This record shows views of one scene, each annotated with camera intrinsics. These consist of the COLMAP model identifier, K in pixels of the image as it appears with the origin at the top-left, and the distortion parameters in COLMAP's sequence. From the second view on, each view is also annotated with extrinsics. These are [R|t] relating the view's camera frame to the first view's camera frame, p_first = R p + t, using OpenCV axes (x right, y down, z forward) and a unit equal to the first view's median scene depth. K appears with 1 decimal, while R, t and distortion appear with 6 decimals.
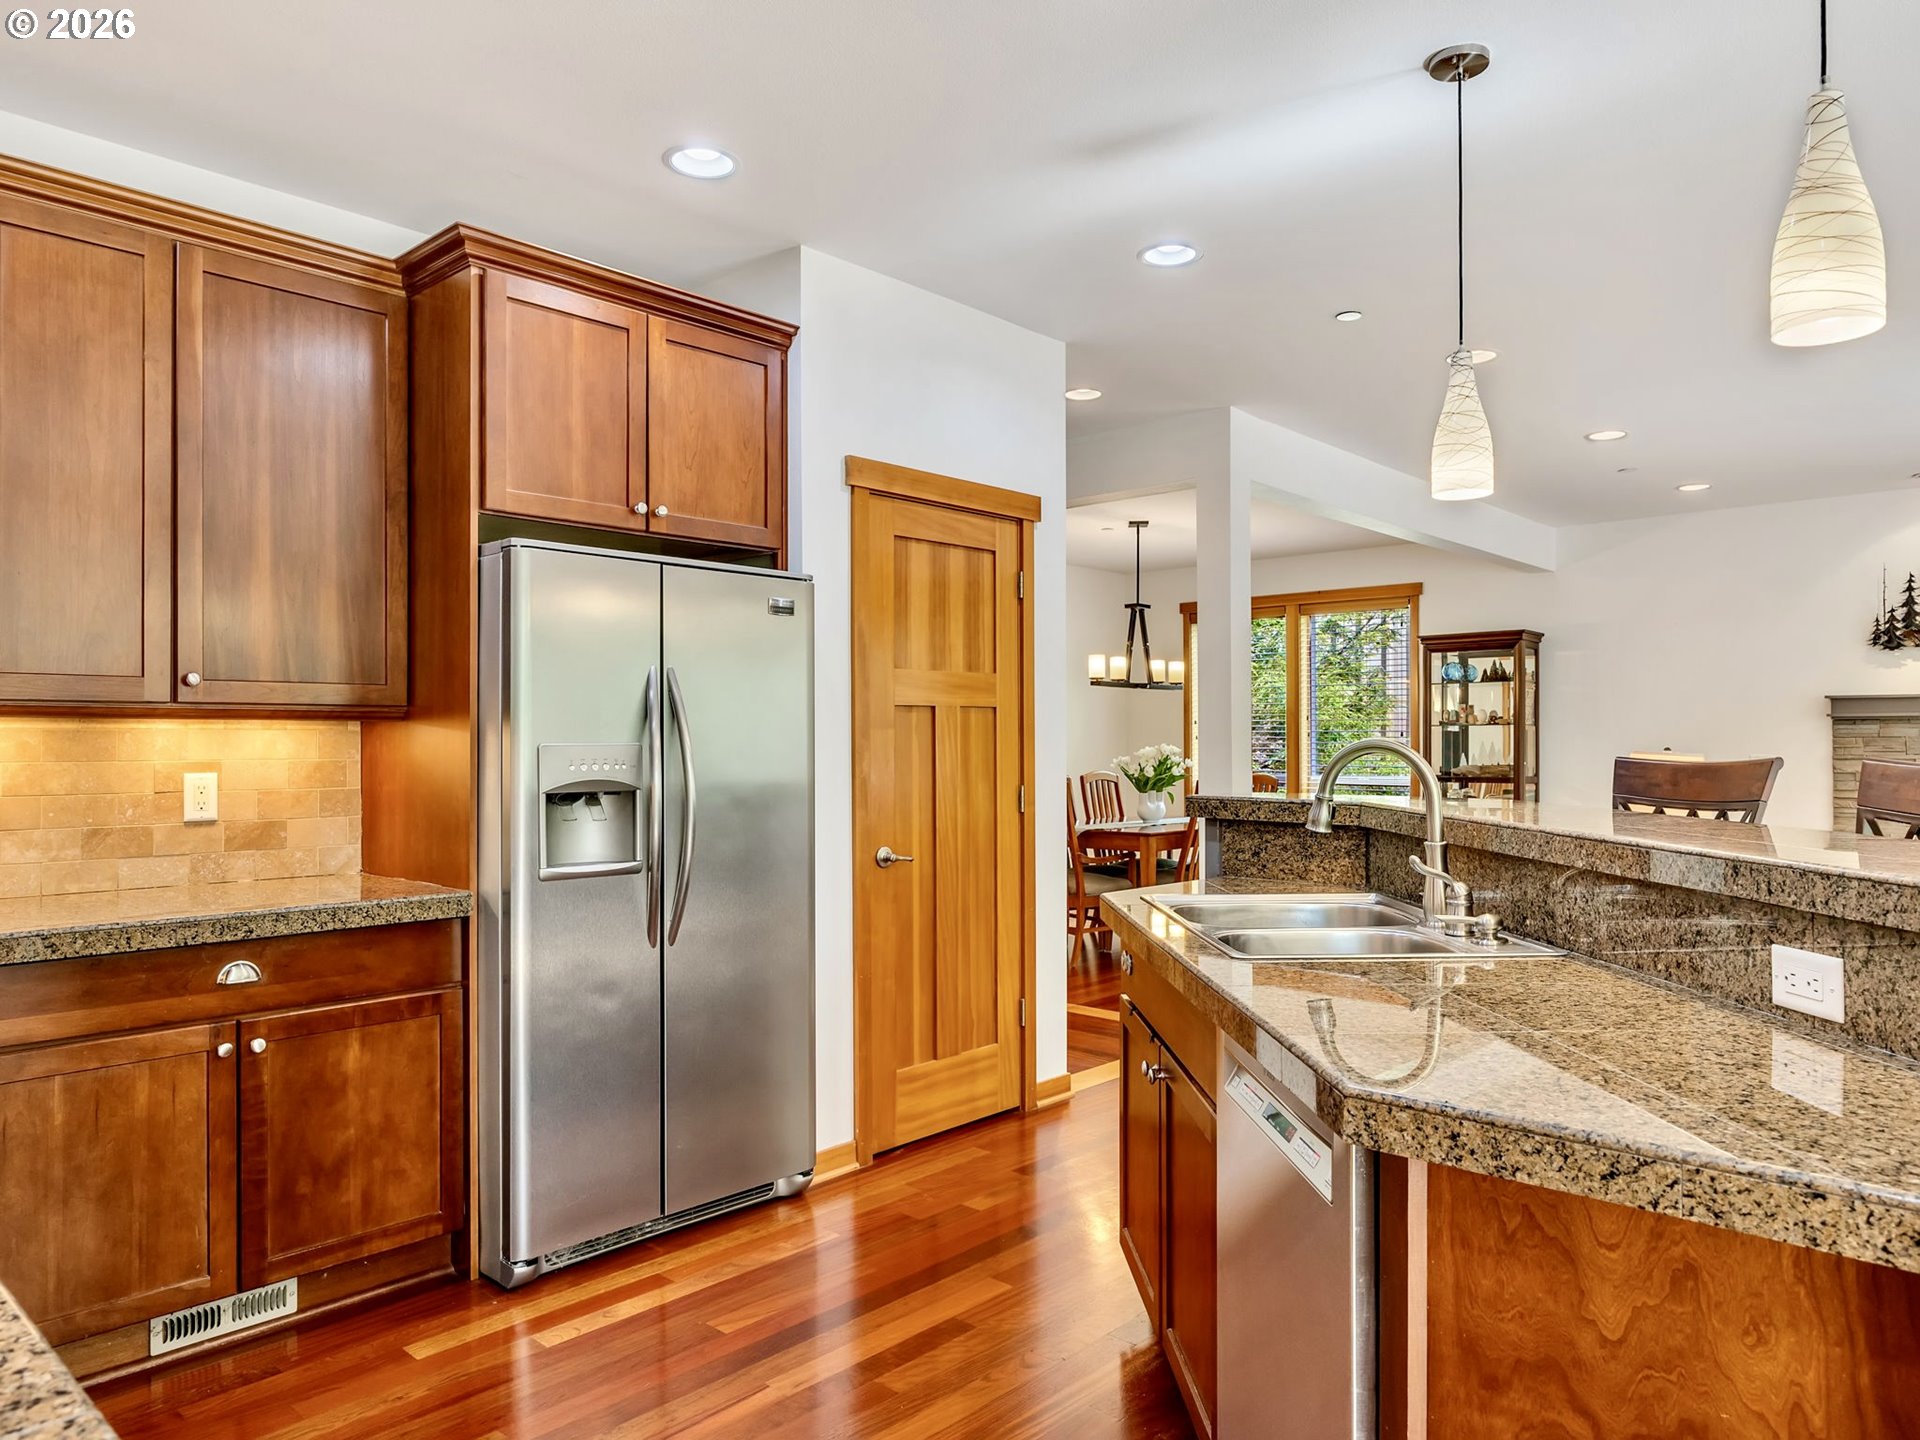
lens RADIAL K [[1251.3, 0, 958.2], [0, 1251.3, 731.4], [0, 0, 1]] dist [-0.000621, 0.000779]
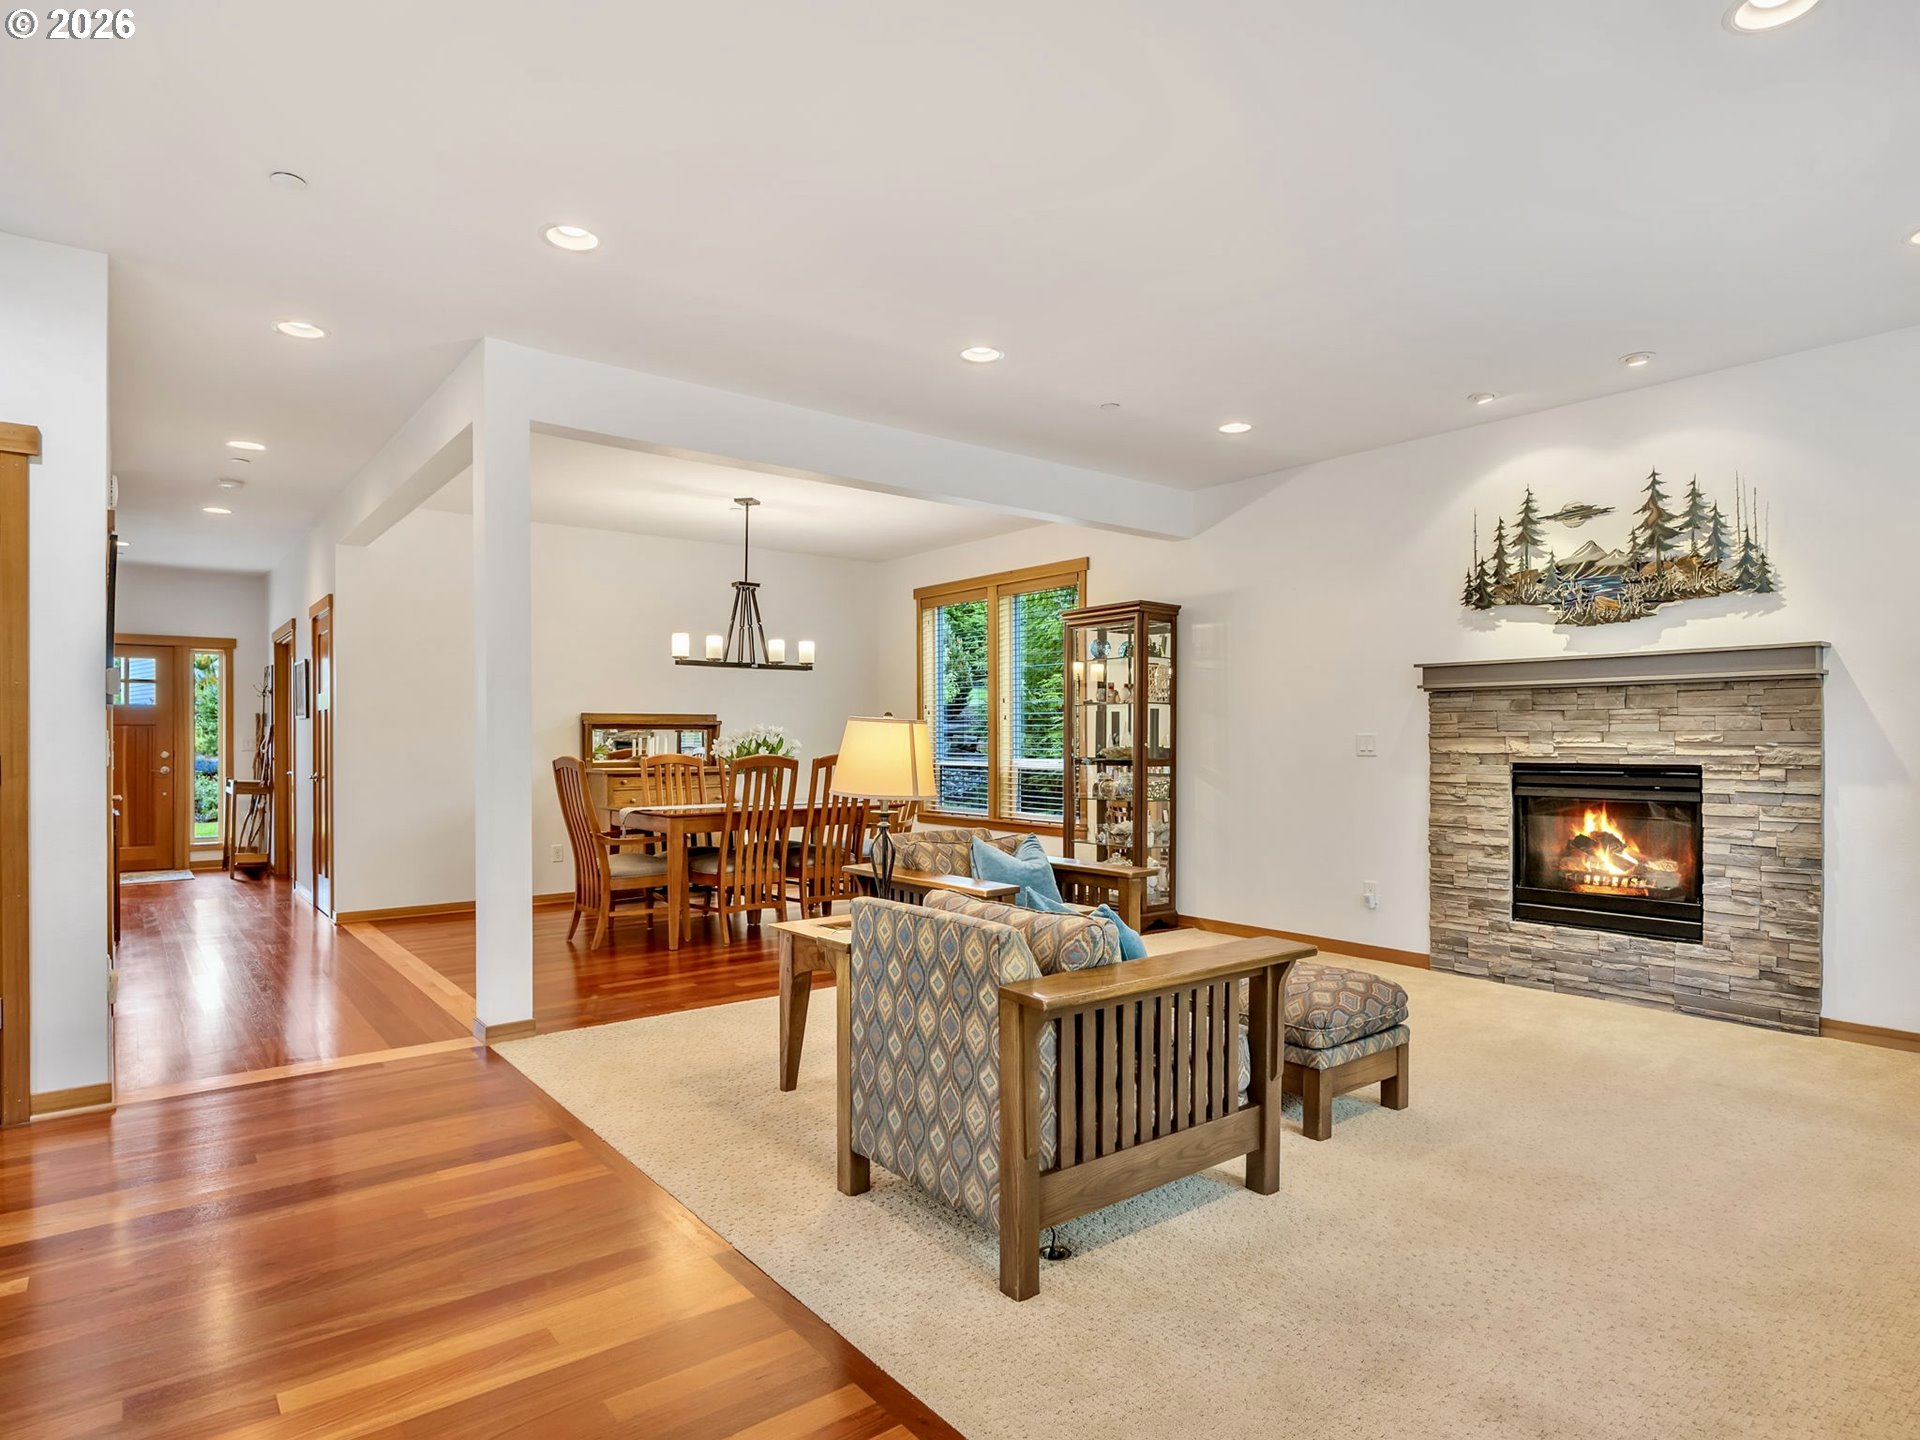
lens RADIAL K [[1094.5, 0, 962.8], [0, 1094.5, 720.9], [0, 0, 1]] dist [0.021842, 0.000165]
pose [[0.988280, -0.003049, -0.152624, 0.495009], [0.001435, 0.999942, -0.010688, 0.018038], [0.152648, 0.010344, 0.988226, 0.197000]]
